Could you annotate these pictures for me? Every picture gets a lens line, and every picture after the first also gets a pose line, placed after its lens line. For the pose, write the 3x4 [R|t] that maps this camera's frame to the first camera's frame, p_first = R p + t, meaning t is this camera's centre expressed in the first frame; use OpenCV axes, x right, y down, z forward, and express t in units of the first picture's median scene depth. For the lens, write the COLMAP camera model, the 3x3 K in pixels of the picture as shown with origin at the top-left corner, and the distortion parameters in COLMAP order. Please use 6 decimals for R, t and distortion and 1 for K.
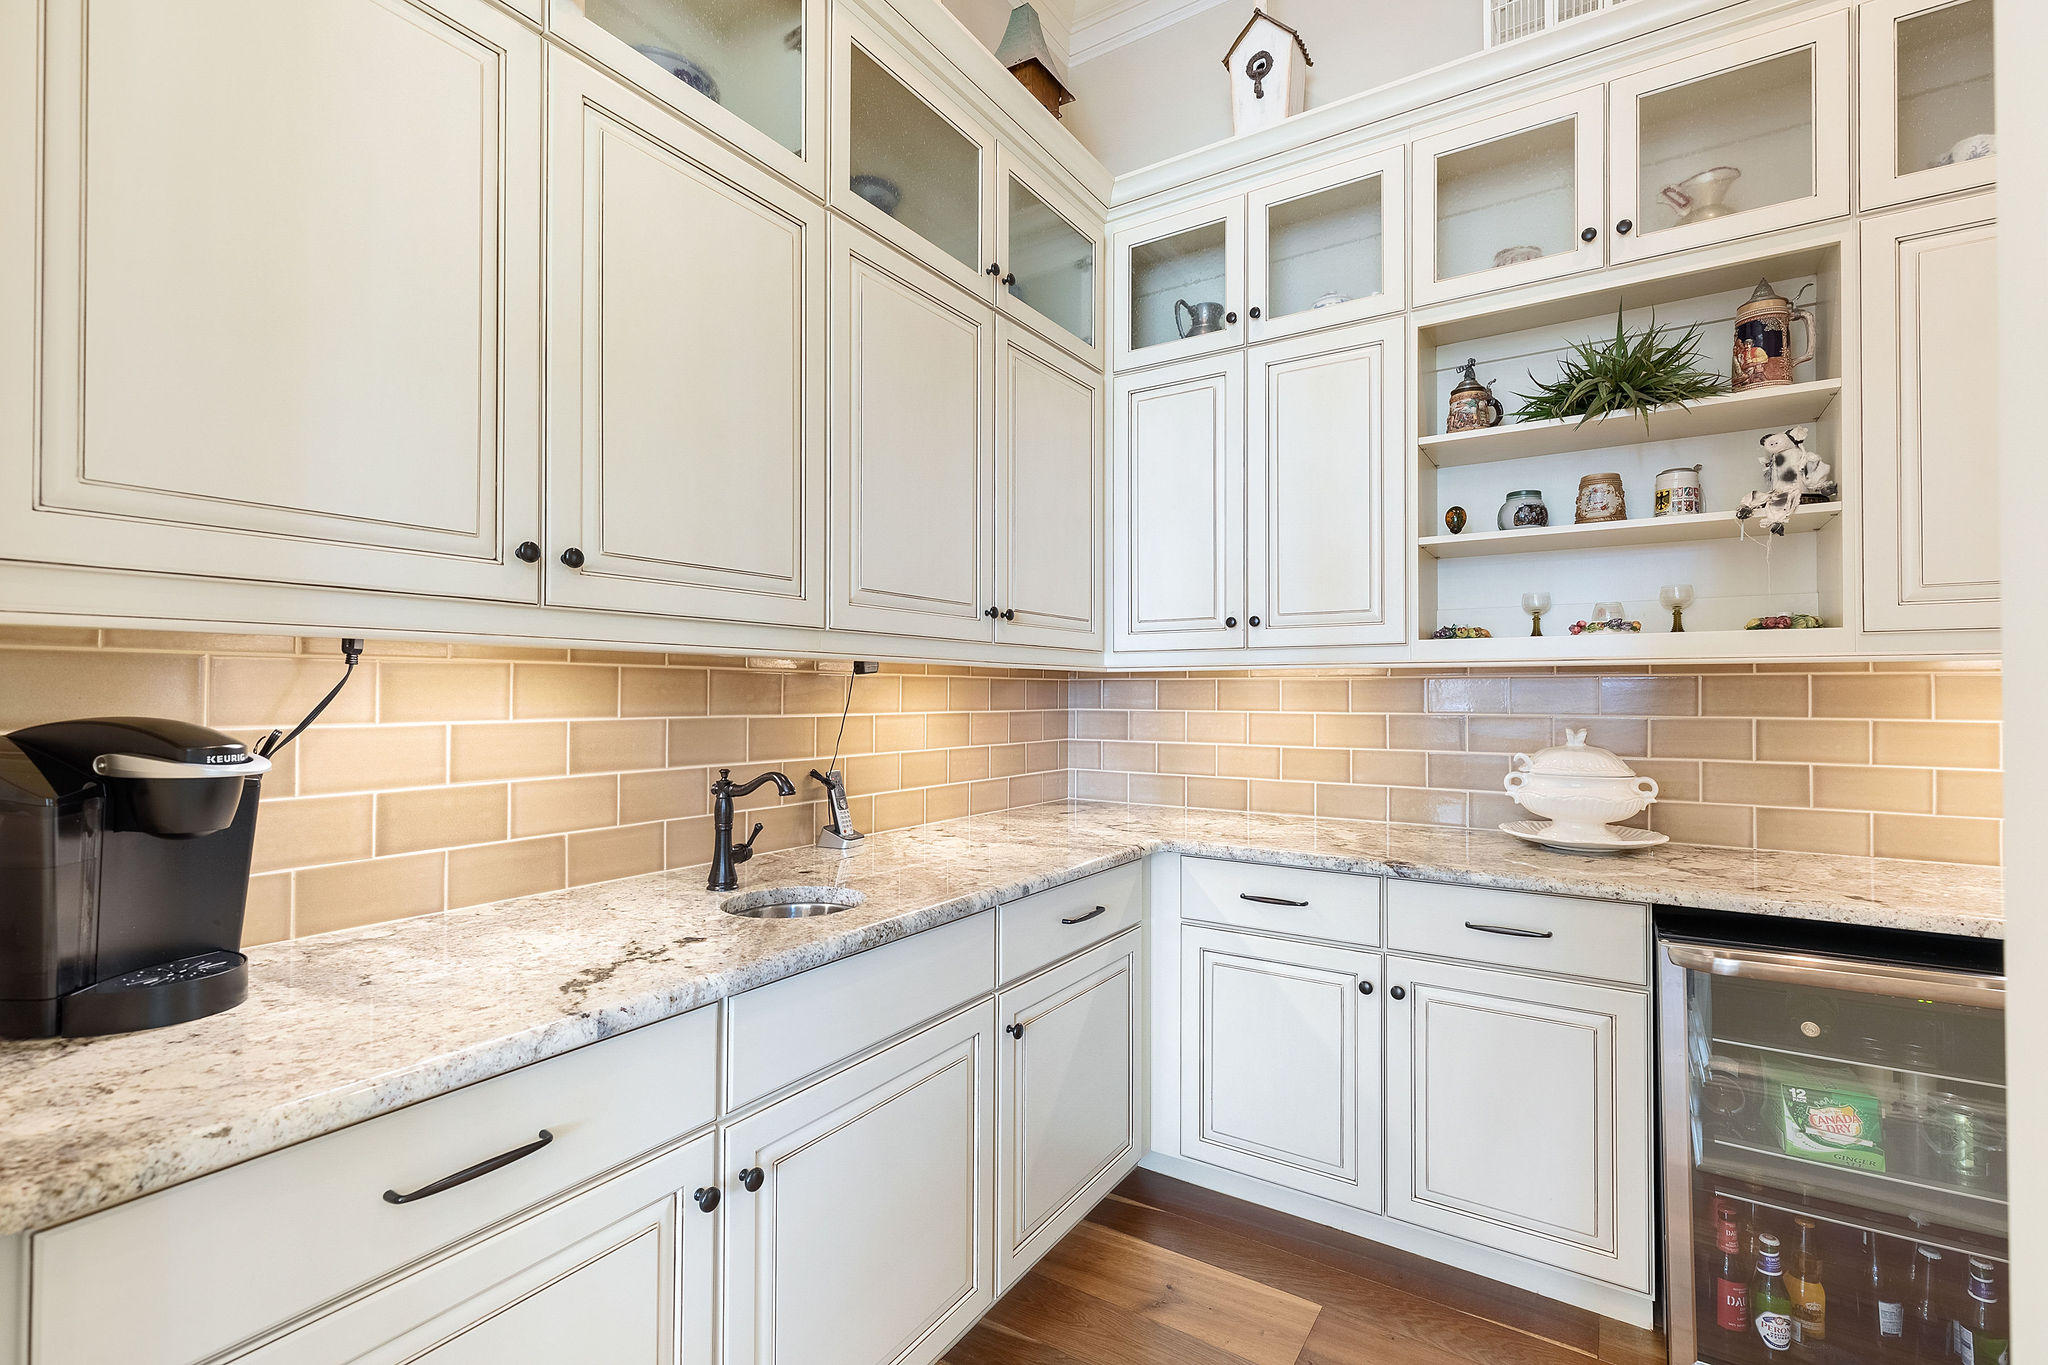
lens RADIAL K [[931.7, 0, 1014.0], [0, 931.7, 691.4], [0, 0, 1]] dist [-0.001480, 0.000557]
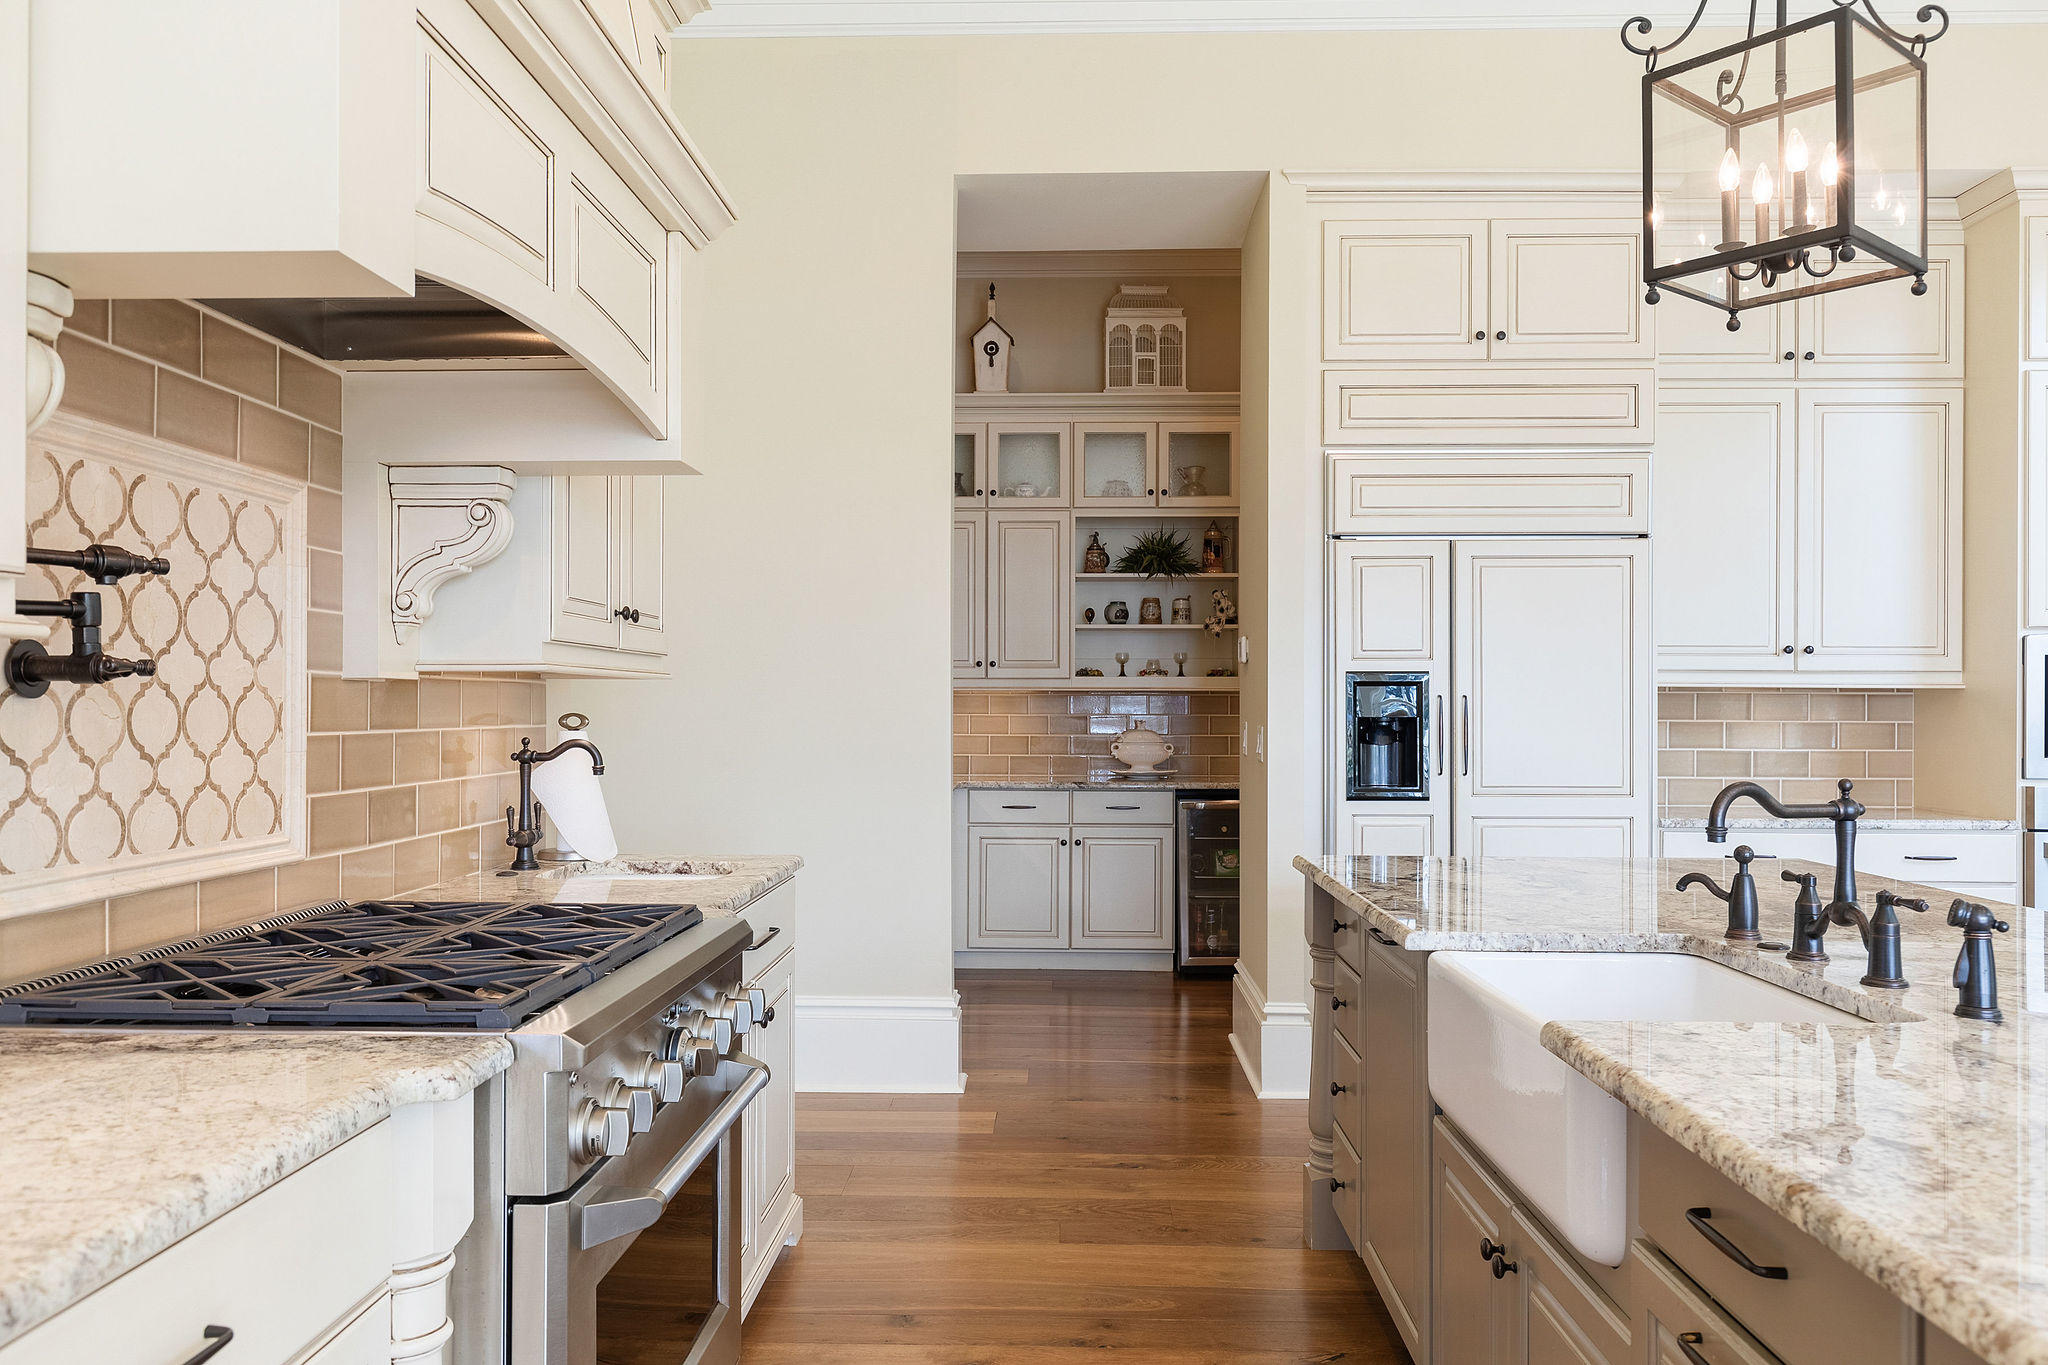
lens RADIAL K [[1497.4, 0, 1025.7], [0, 1497.4, 683.9], [0, 0, 1]] dist [0.001150, -0.000004]
pose [[0.856025, 0.005182, 0.516909, -1.363514], [-0.009250, 0.999943, 0.005295, -0.059638], [-0.516852, -0.009314, 0.856024, -1.751311]]
